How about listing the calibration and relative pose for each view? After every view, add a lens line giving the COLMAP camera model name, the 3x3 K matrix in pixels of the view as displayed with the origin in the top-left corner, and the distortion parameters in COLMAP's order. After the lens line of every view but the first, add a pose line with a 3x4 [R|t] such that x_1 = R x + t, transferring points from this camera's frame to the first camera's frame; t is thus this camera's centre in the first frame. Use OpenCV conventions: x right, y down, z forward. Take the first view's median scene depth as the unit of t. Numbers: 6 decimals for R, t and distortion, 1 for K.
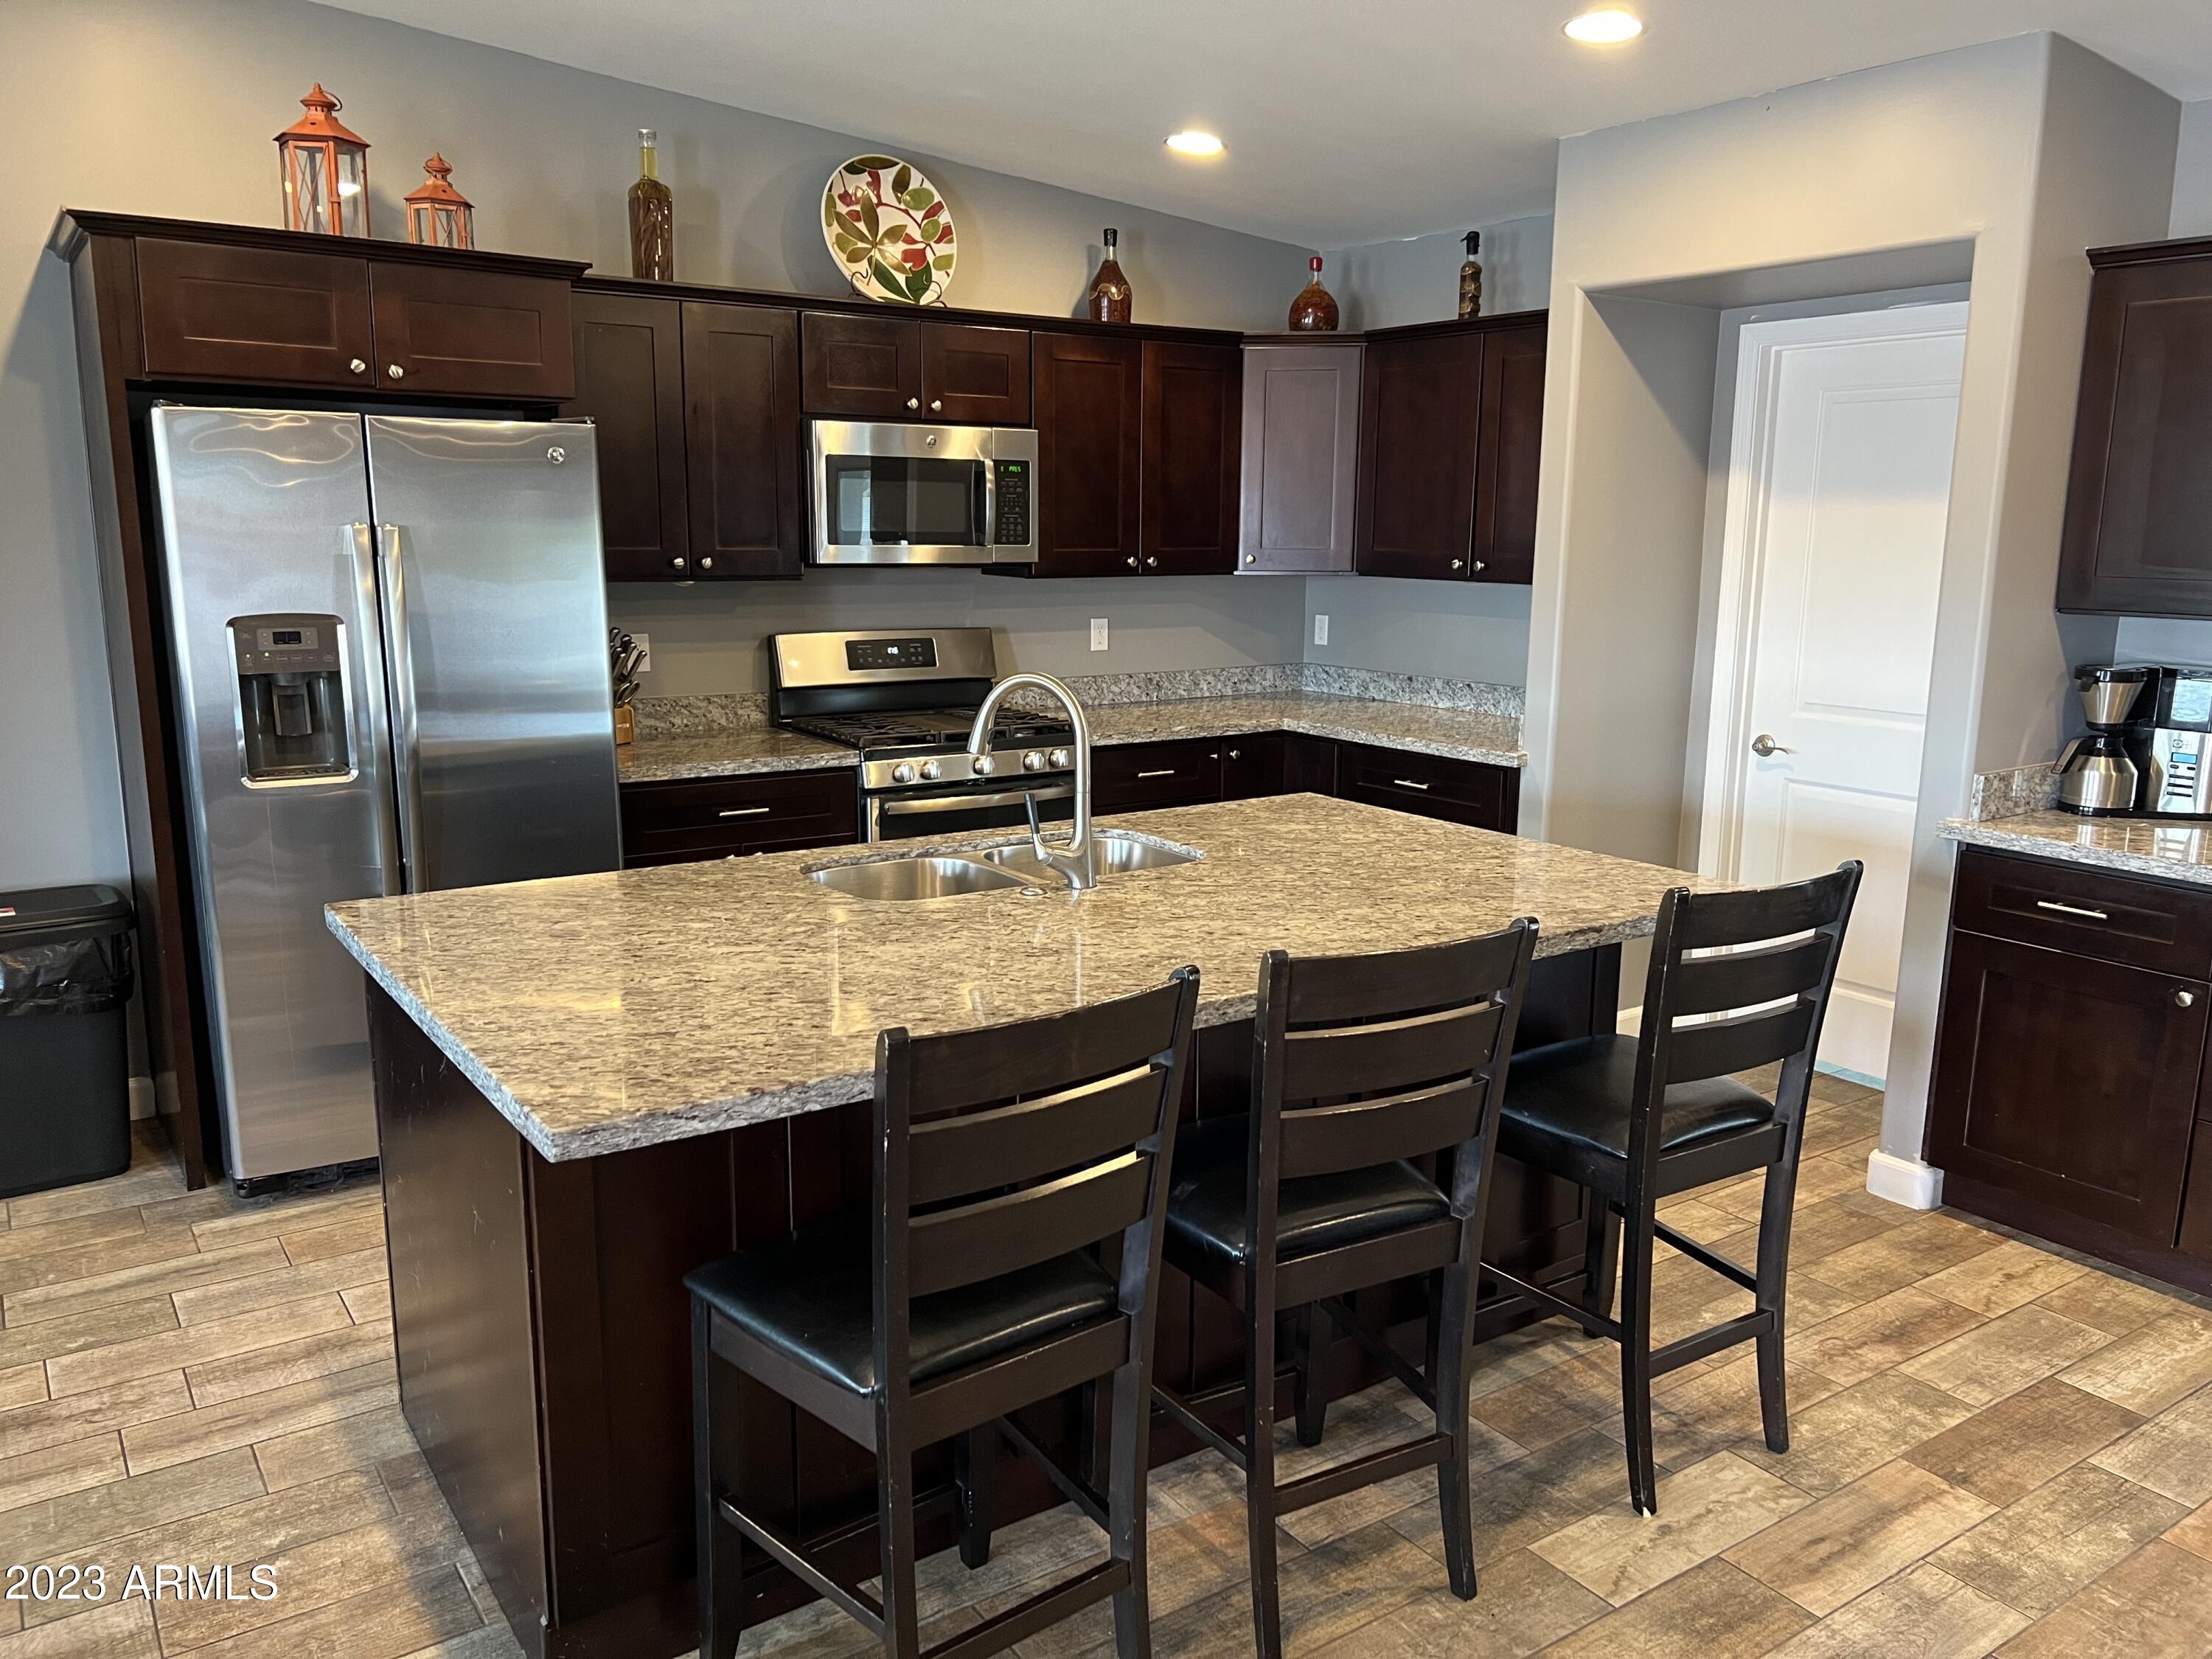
lens RADIAL K [[1659.4, 0, 1126.2], [0, 1659.4, 843.2], [0, 0, 1]] dist [0.056629, -0.059623]
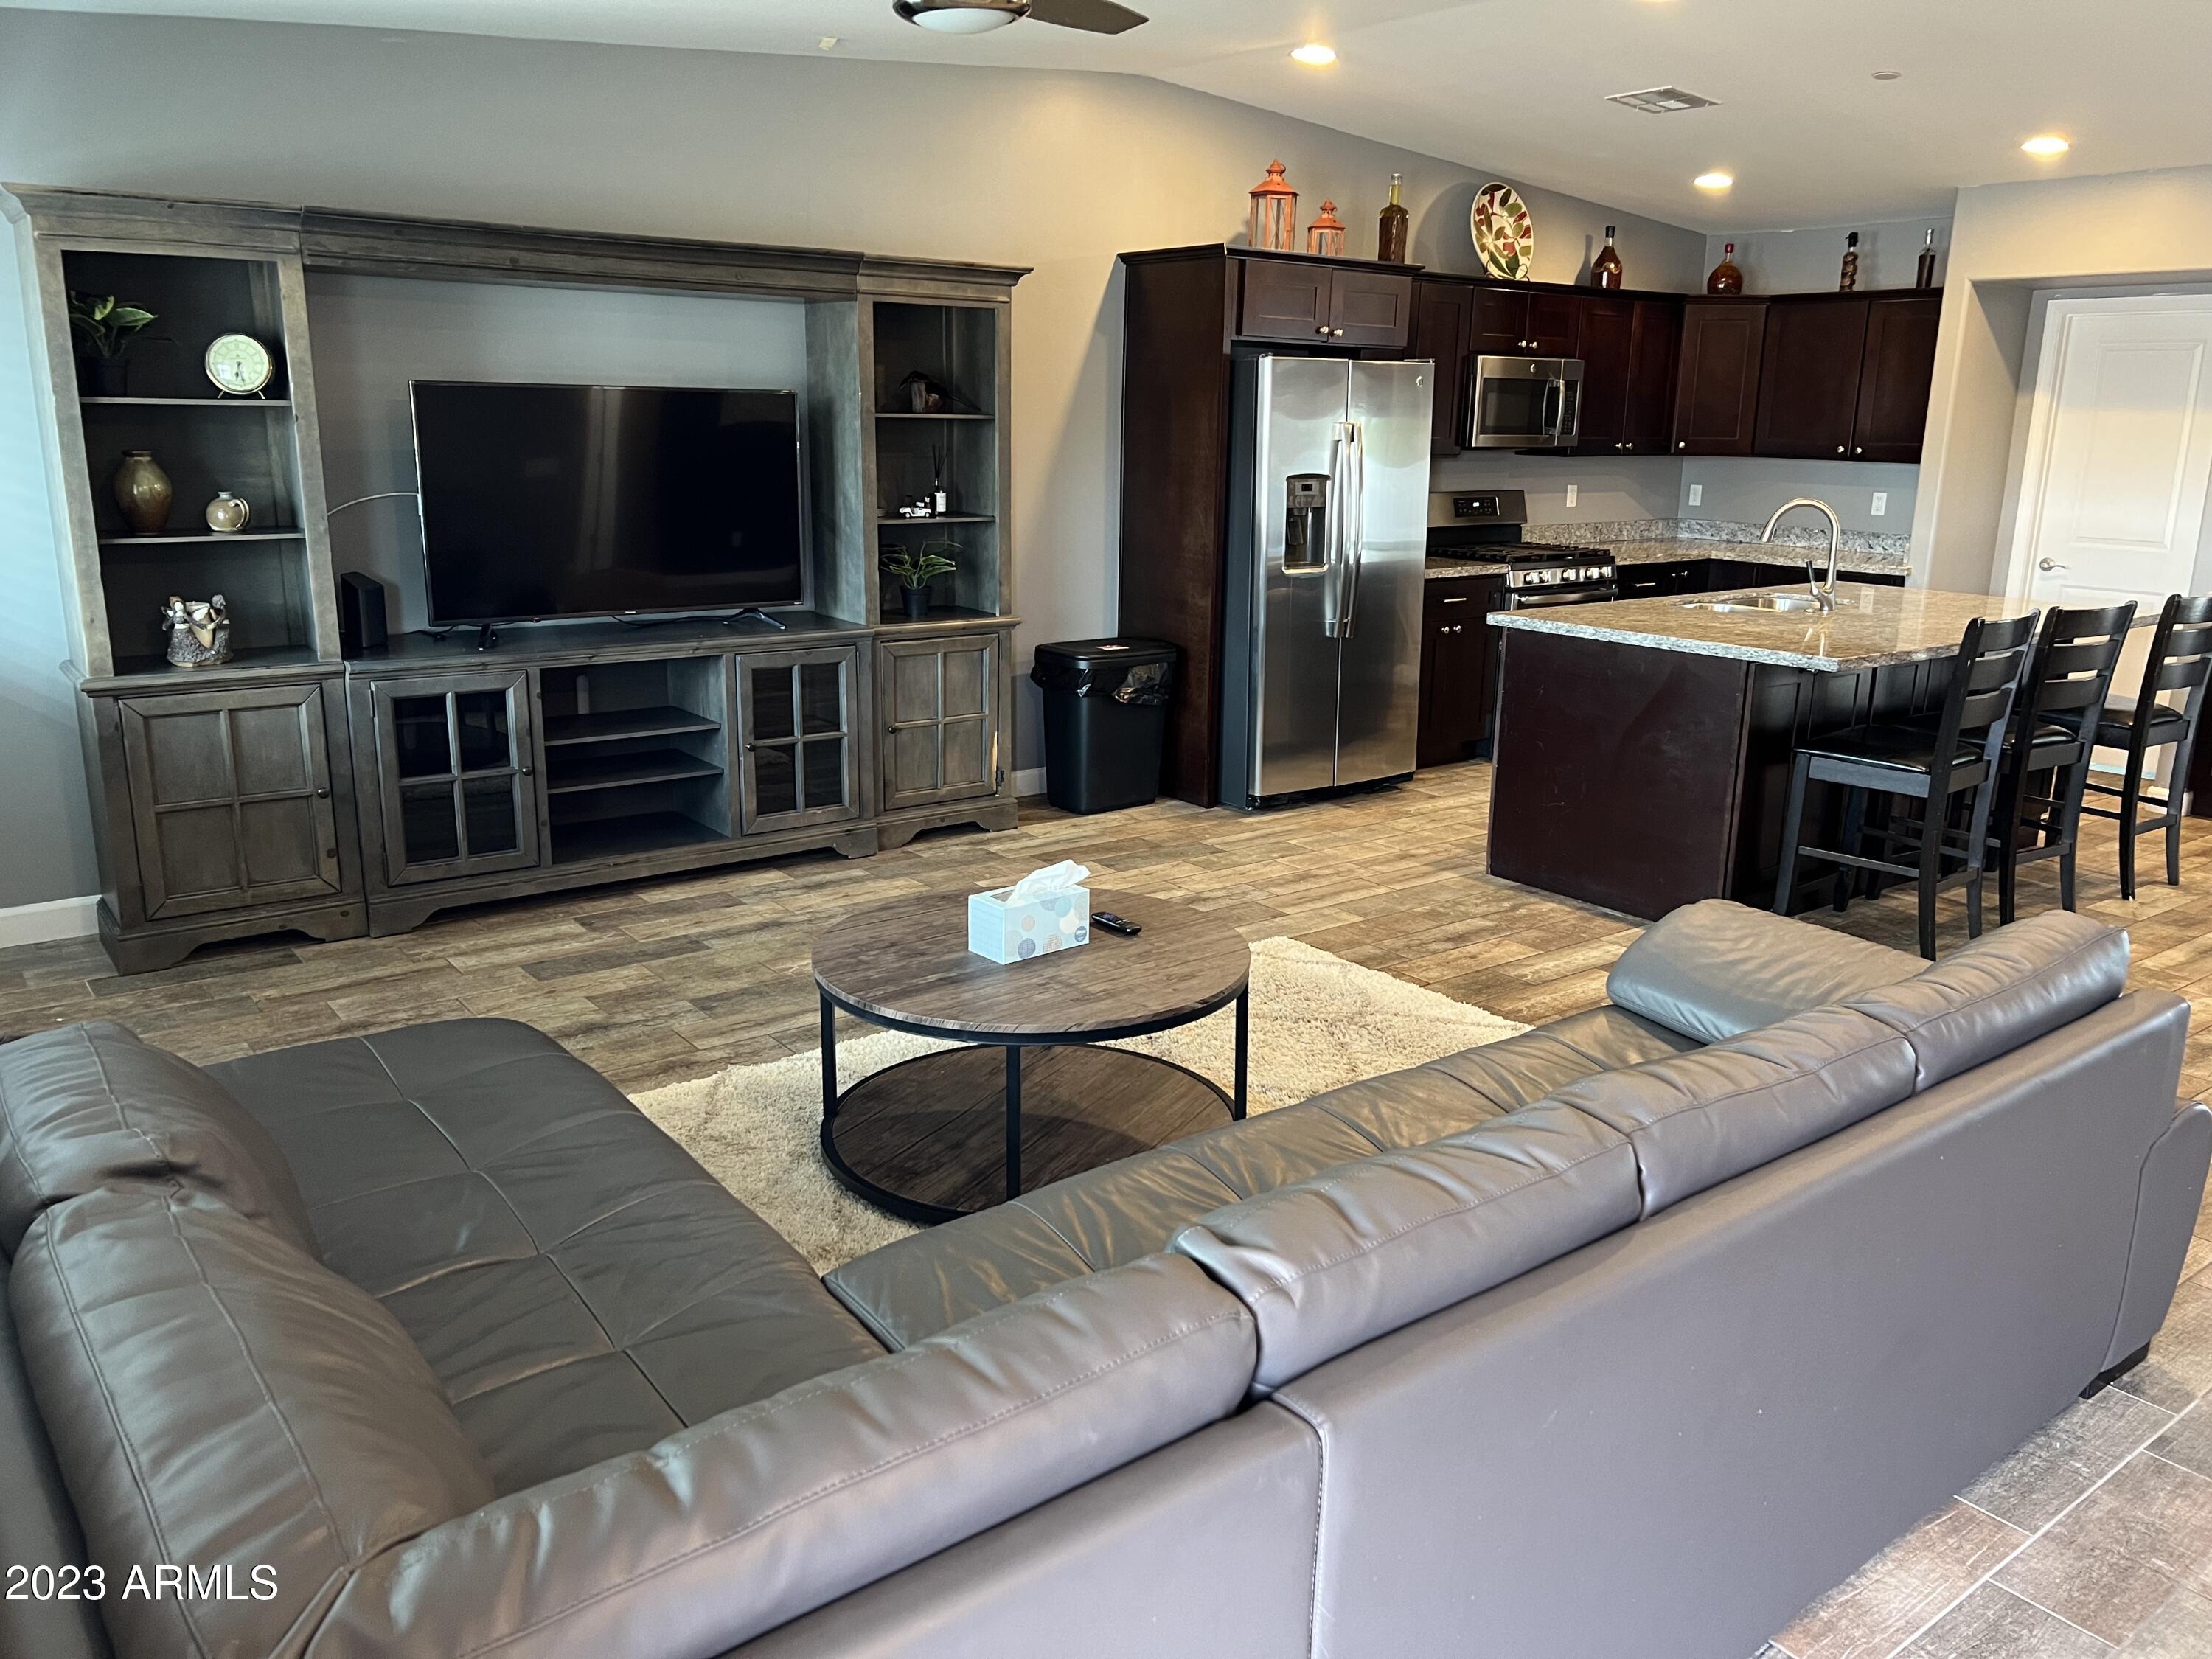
lens RADIAL K [[1659.4, 0, 1123.3], [0, 1659.4, 812.5], [0, 0, 1]] dist [0.056629, -0.059623]
pose [[0.998763, -0.002450, 0.049656, -0.781697], [0.000323, 0.999084, 0.042796, 0.147546], [-0.049715, -0.042727, 0.997849, -0.768243]]
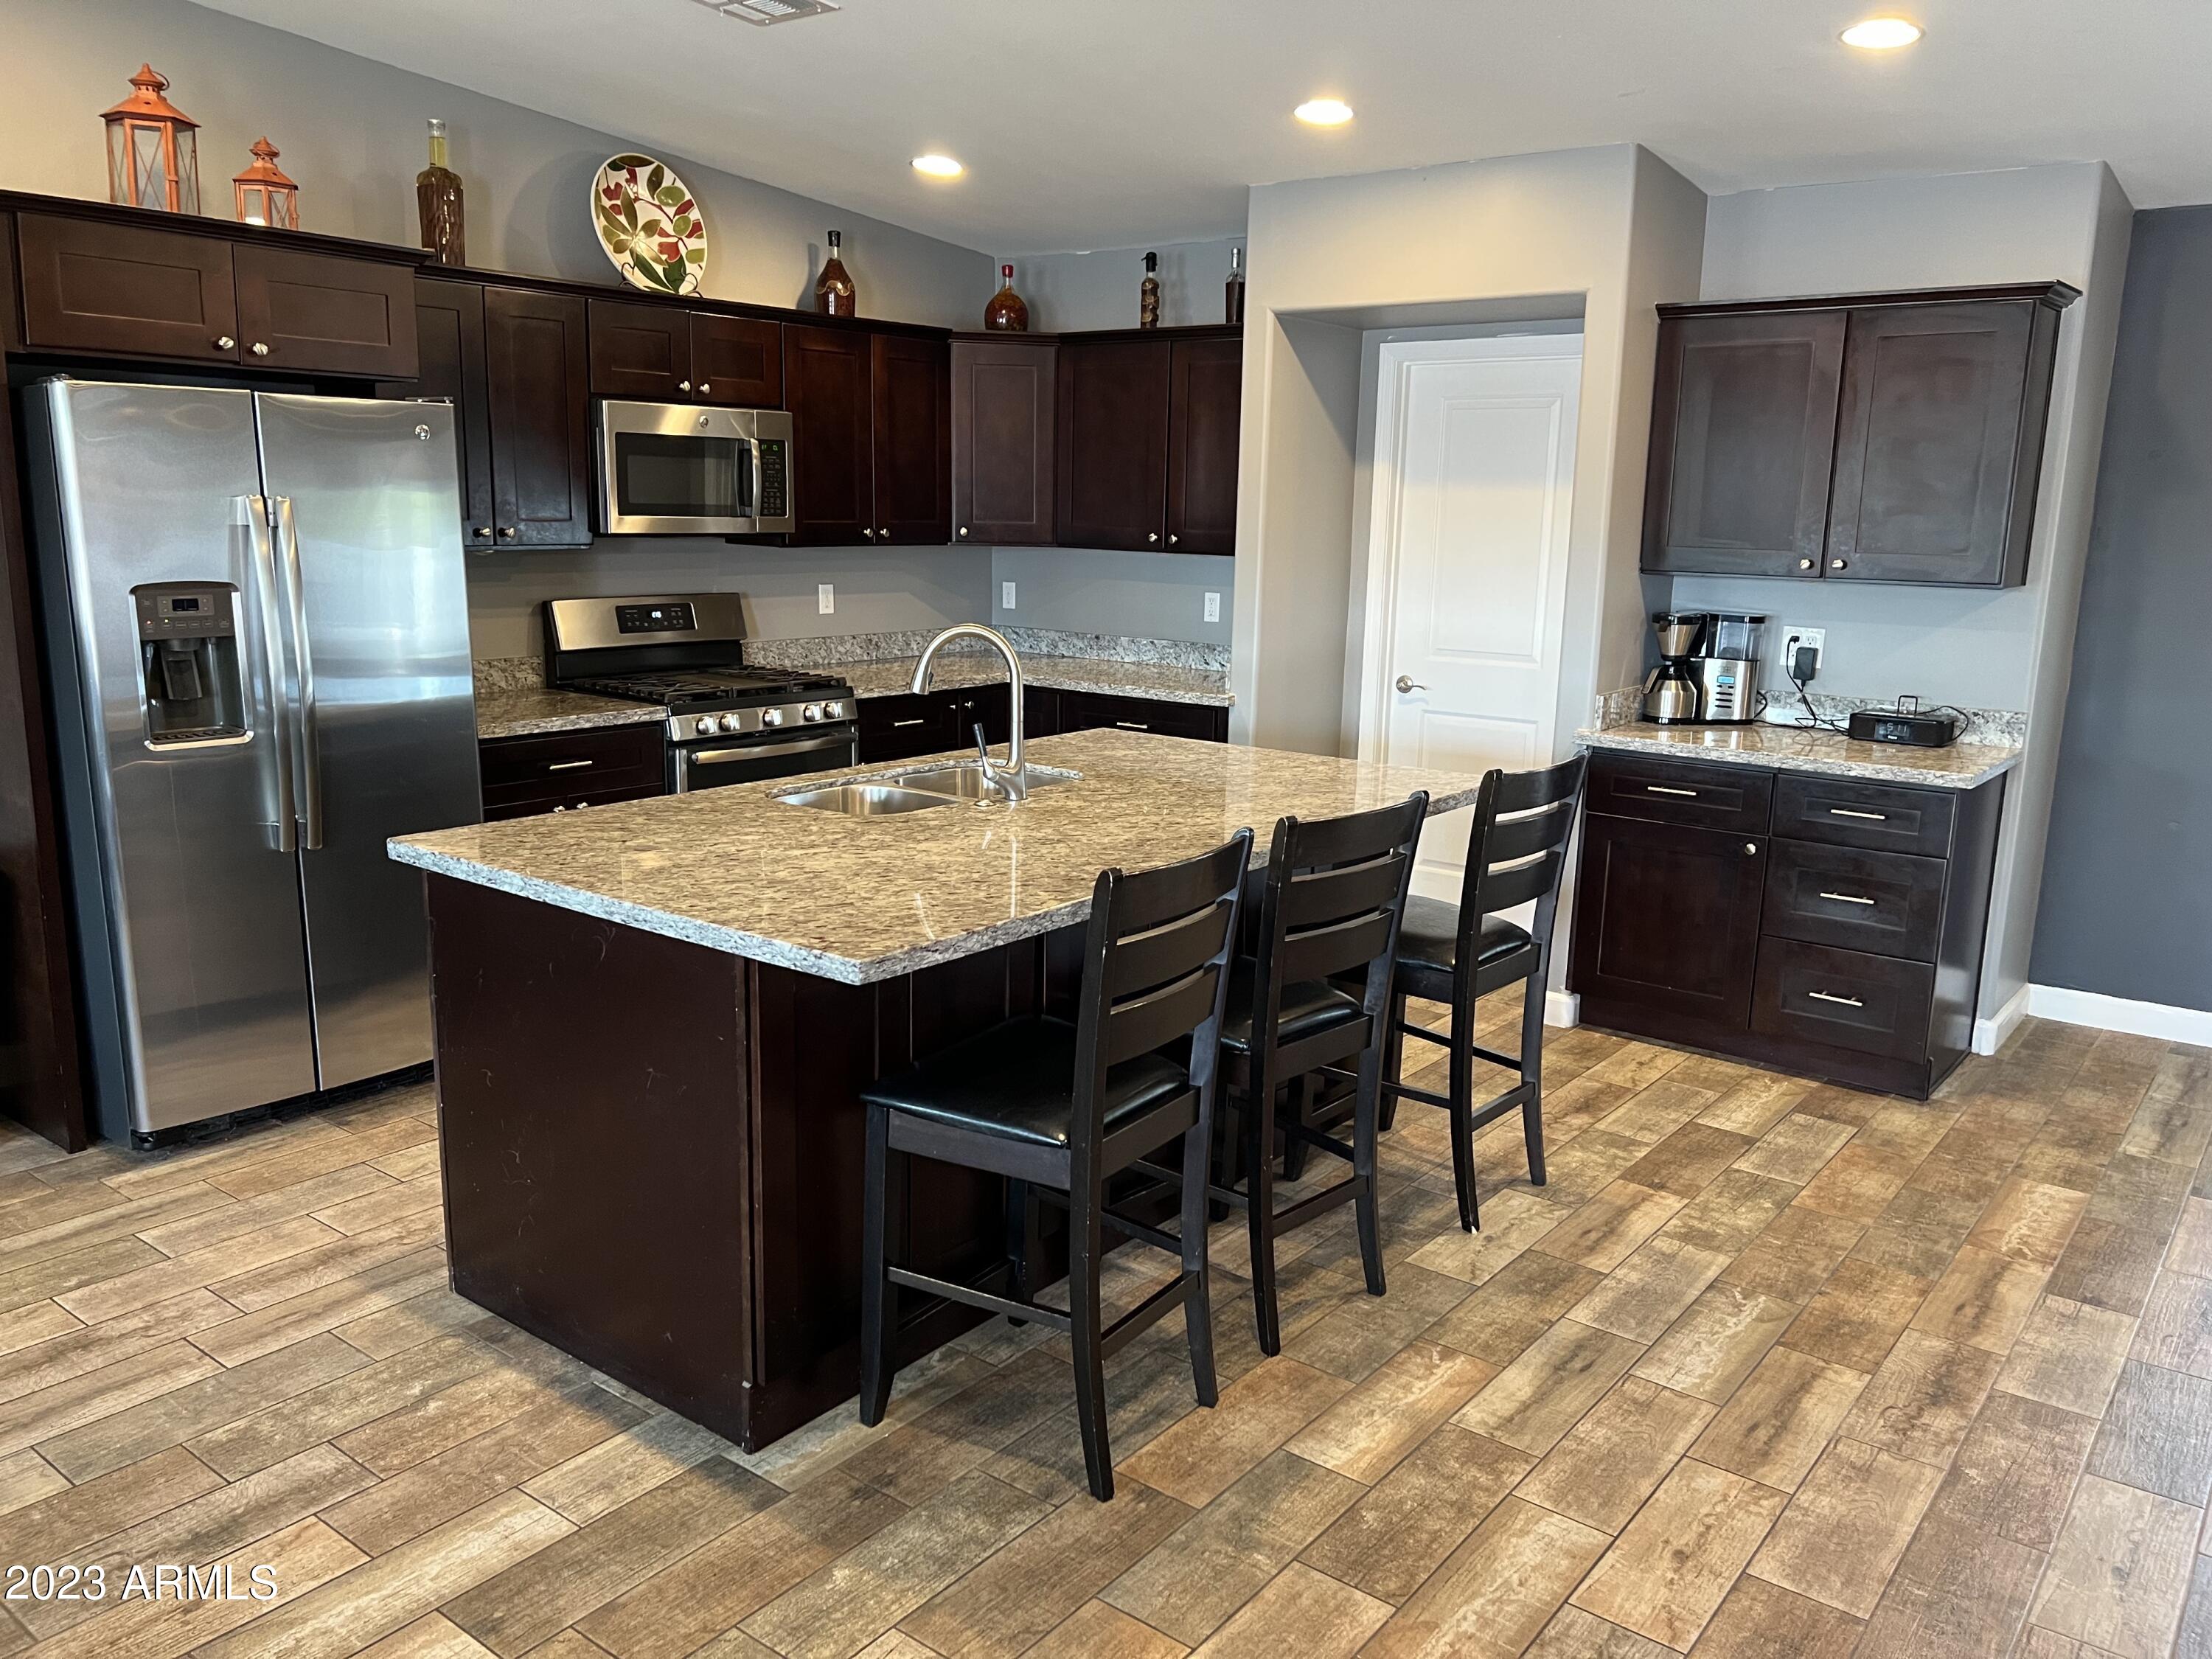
lens RADIAL K [[1659.4, 0, 1103.1], [0, 1659.4, 830.6], [0, 0, 1]] dist [0.056629, -0.059623]
pose [[0.955937, -0.049645, 0.289345, -0.264043], [0.047095, 0.998766, 0.015774, 0.027690], [-0.289771, -0.001452, 0.957095, -0.160637]]
